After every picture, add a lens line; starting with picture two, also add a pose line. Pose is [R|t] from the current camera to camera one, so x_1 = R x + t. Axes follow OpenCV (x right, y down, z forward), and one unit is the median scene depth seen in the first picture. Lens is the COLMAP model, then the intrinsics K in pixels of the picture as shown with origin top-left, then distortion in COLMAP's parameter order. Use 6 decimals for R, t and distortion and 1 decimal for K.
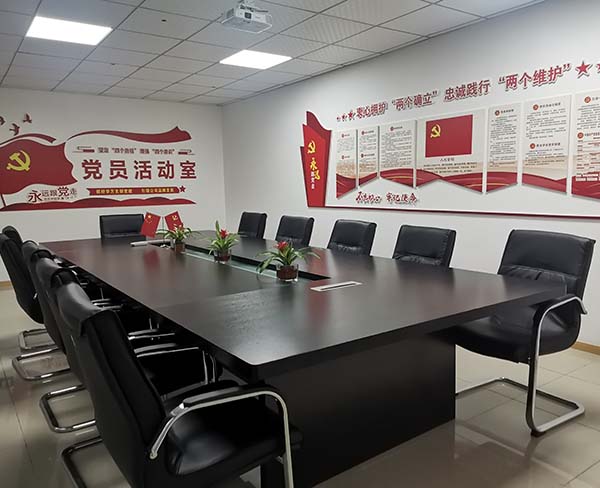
lens RADIAL K [[489.1, 0, 298.3], [0, 489.1, 246.3], [0, 0, 1]] dist [0.010642, -0.013015]
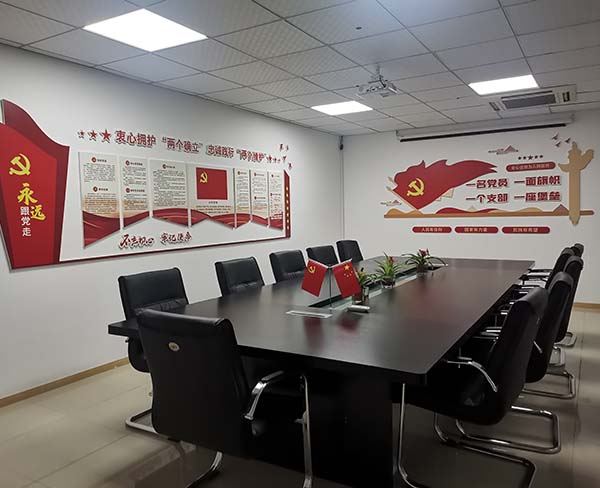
lens RADIAL K [[489.1, 0, 298.3], [0, 489.1, 242.7], [0, 0, 1]] dist [0.010642, -0.013015]
pose [[-0.421418, -0.014009, 0.906758, -0.805826], [0.159114, 0.983228, 0.089139, -0.140676], [-0.892799, 0.181843, -0.412121, 1.216604]]
